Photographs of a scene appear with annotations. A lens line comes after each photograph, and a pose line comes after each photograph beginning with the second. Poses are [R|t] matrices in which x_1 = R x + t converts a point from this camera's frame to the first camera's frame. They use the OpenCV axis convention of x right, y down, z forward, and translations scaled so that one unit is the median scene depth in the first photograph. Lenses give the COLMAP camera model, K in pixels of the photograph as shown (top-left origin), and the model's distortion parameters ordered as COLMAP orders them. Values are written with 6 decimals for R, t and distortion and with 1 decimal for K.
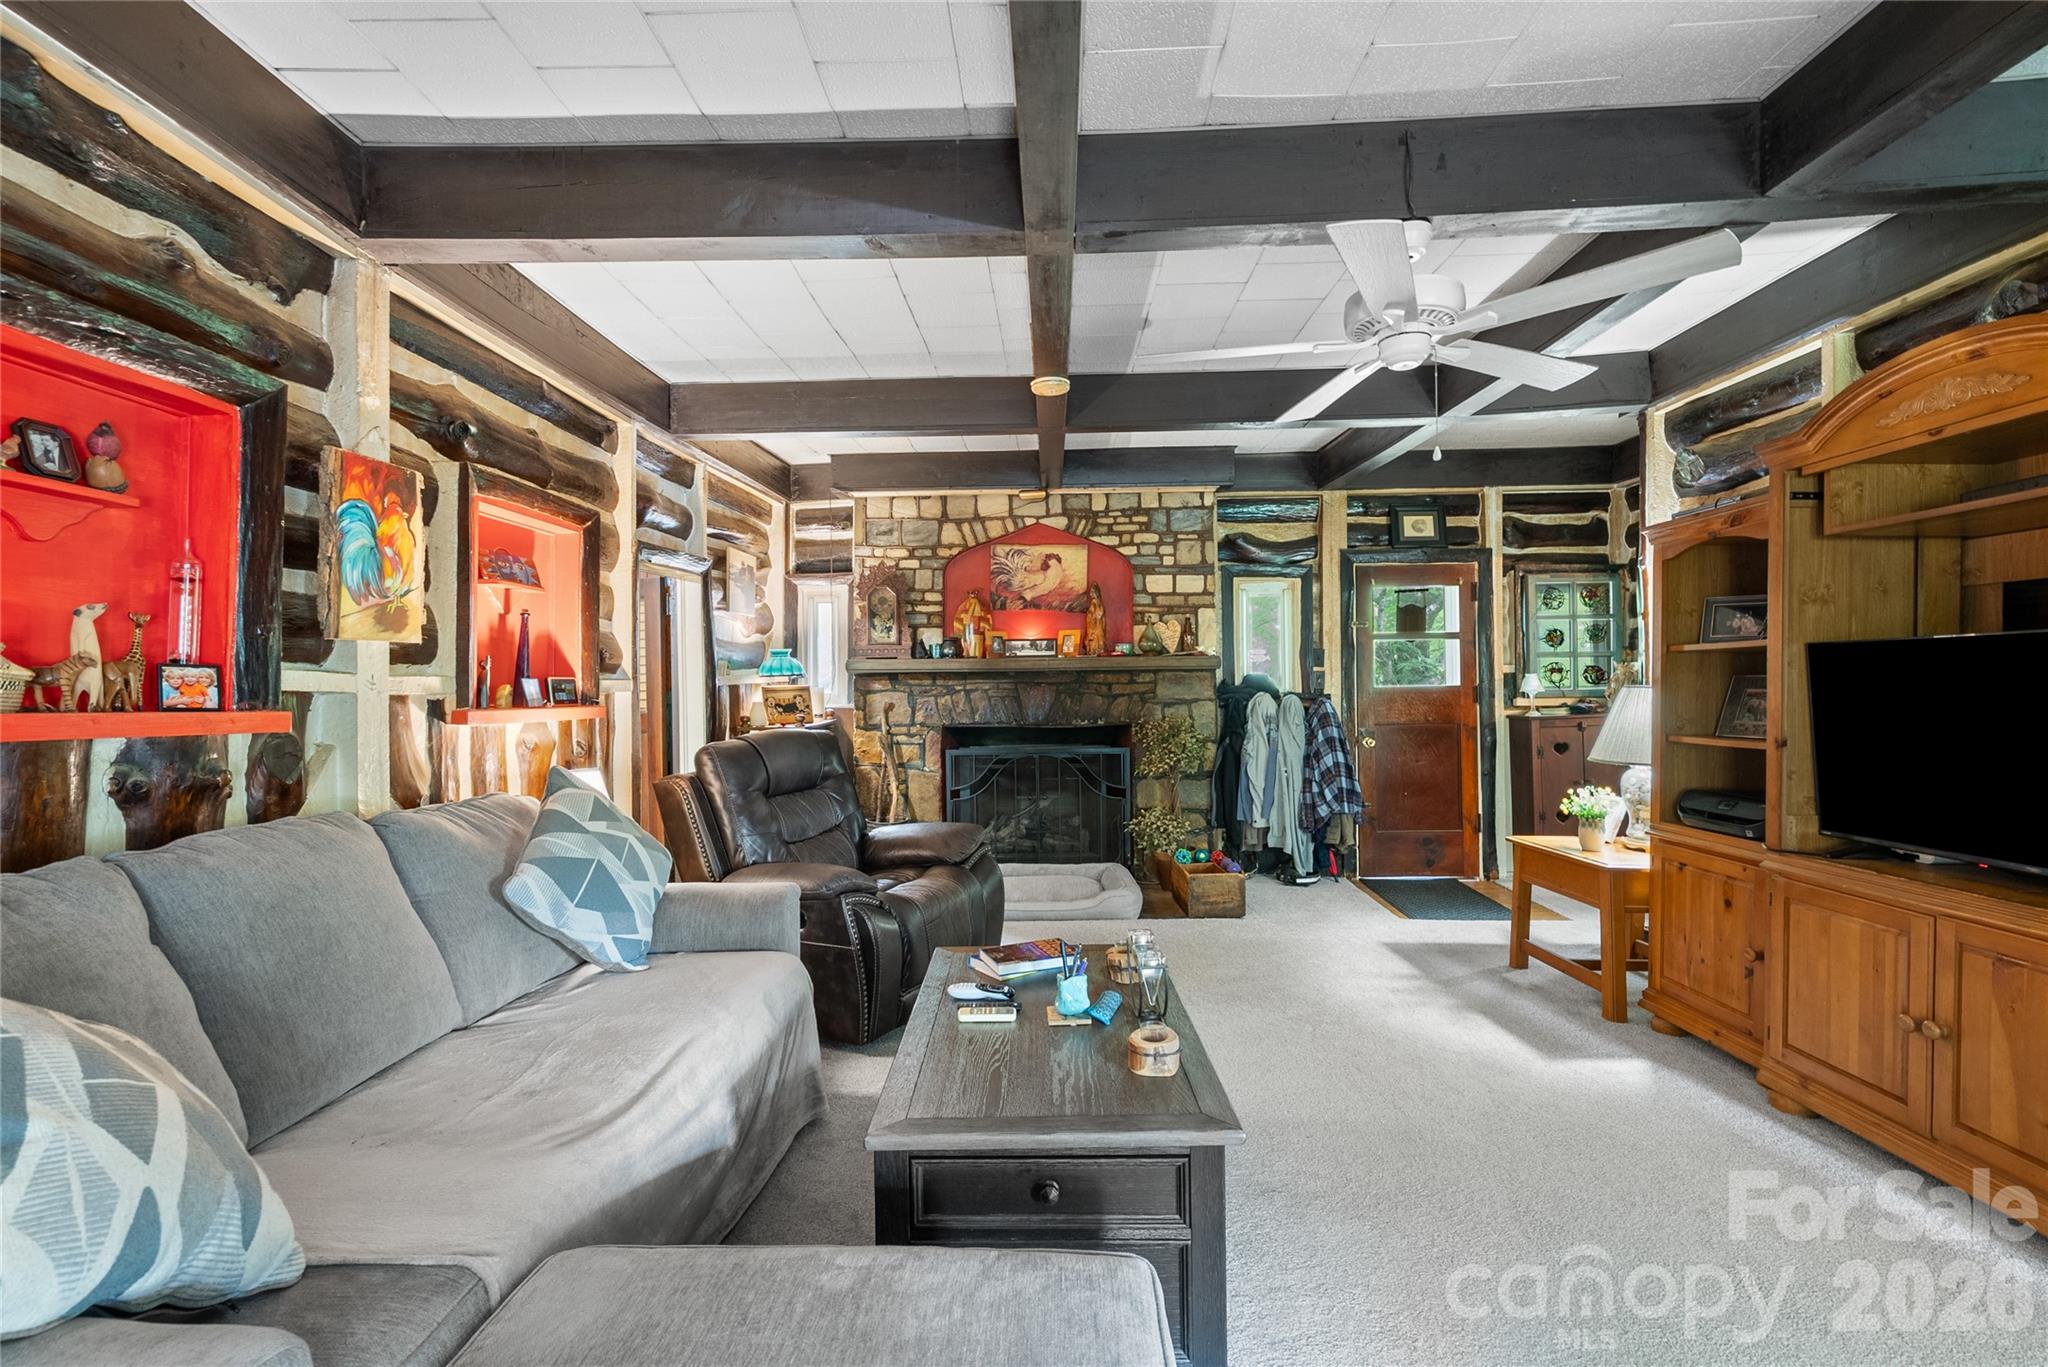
lens RADIAL K [[938.0, 0, 1024.7], [0, 938.0, 685.6], [0, 0, 1]] dist [-0.003576, 0.003587]
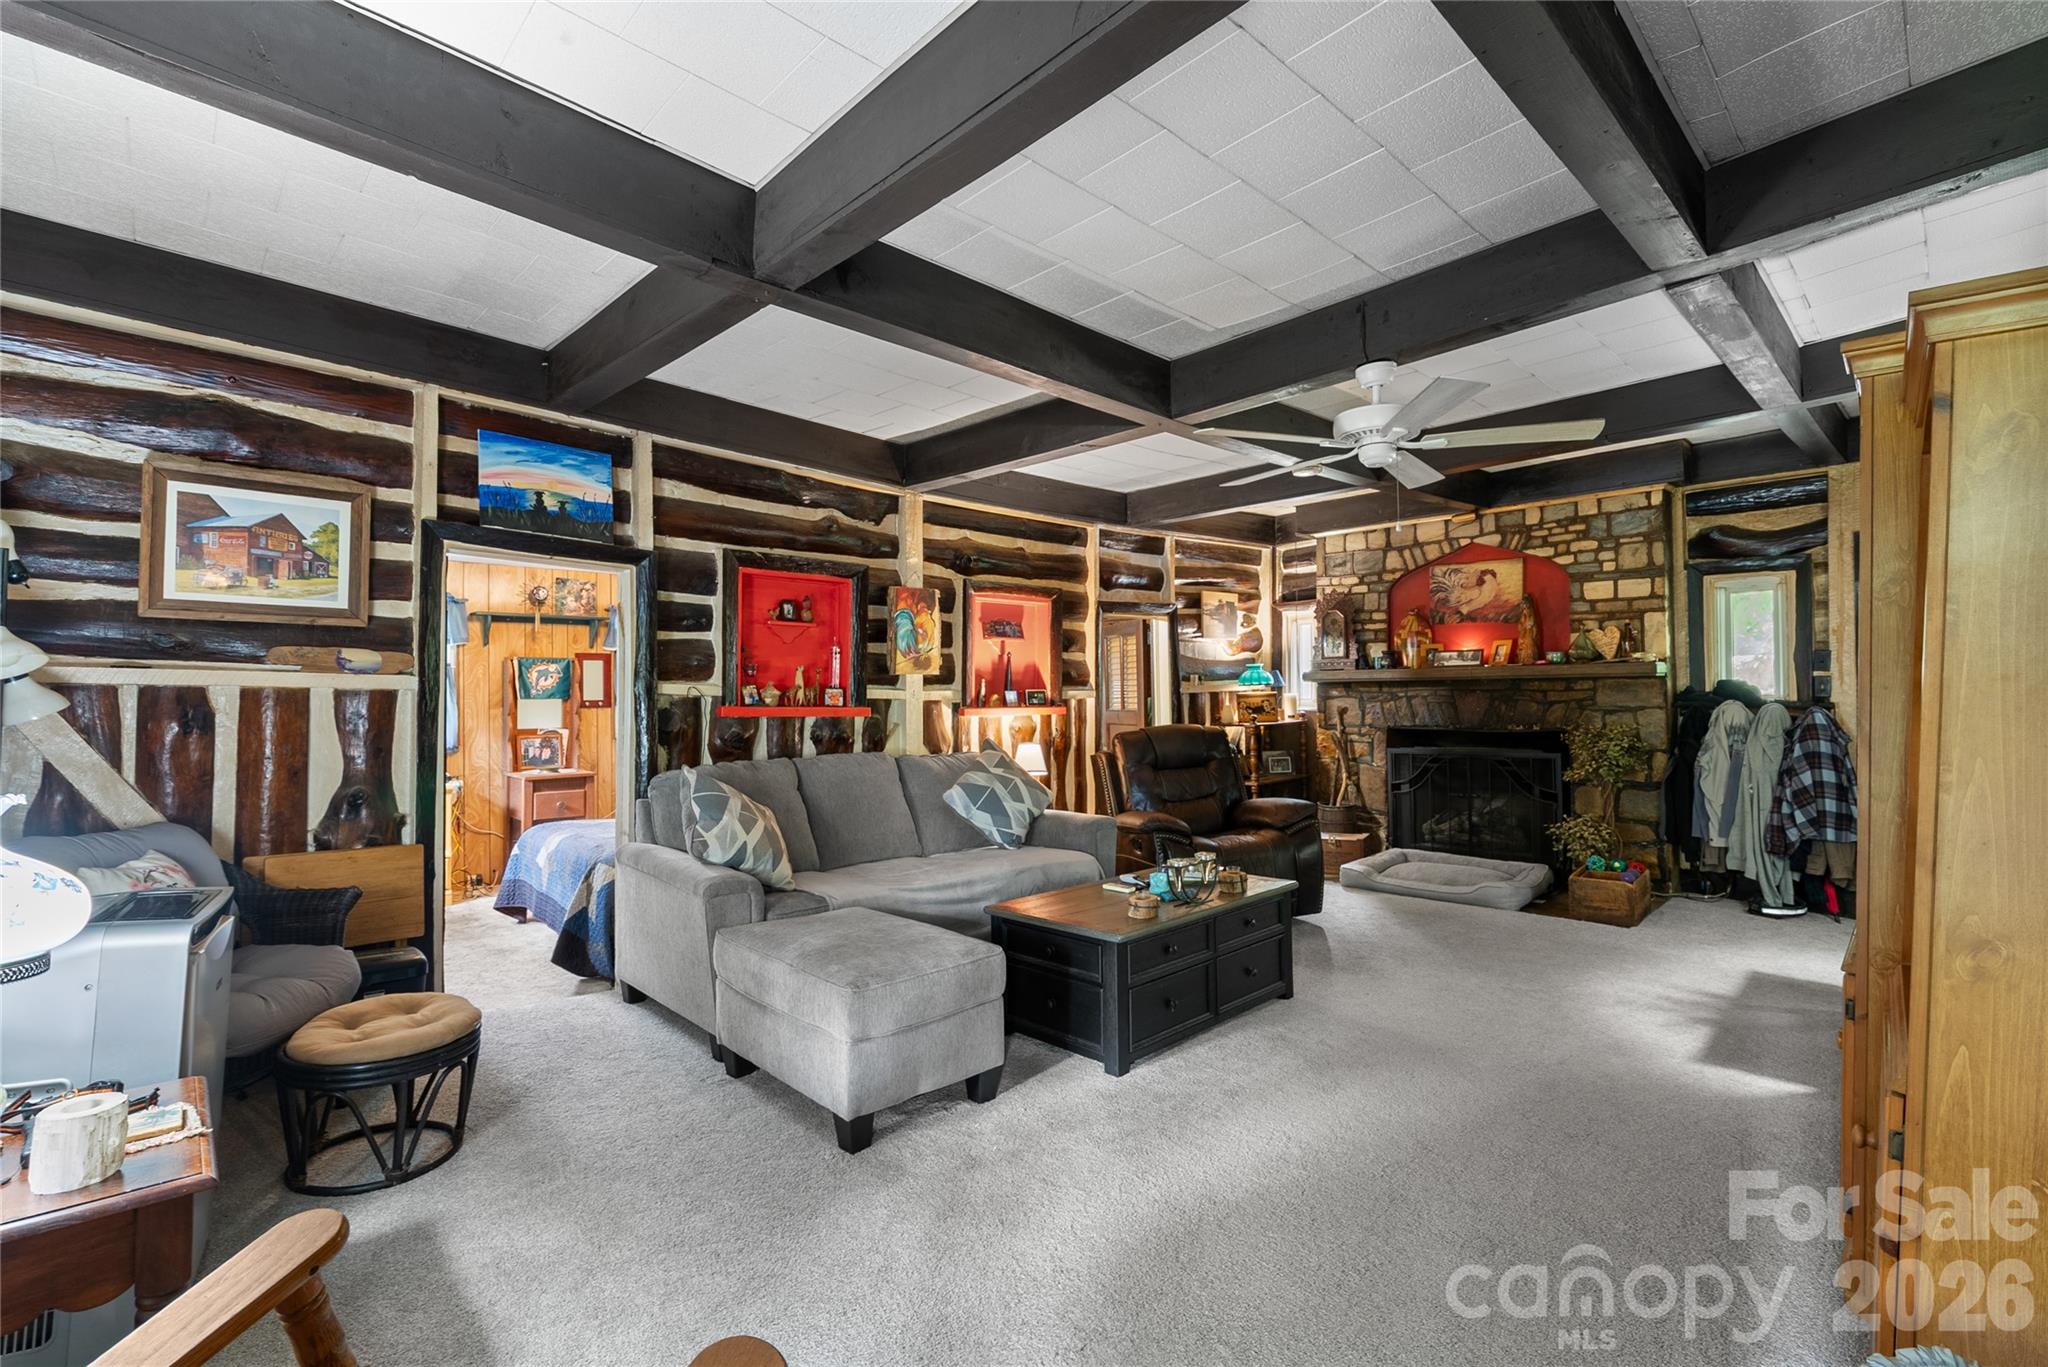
lens RADIAL K [[938.0, 0, 1015.1], [0, 938.0, 684.7], [0, 0, 1]] dist [-0.003576, 0.003587]
pose [[0.707678, -0.004675, -0.706520, 0.416907], [0.003105, 0.999989, -0.003507, -0.007265], [0.706529, 0.000288, 0.707685, -0.142861]]
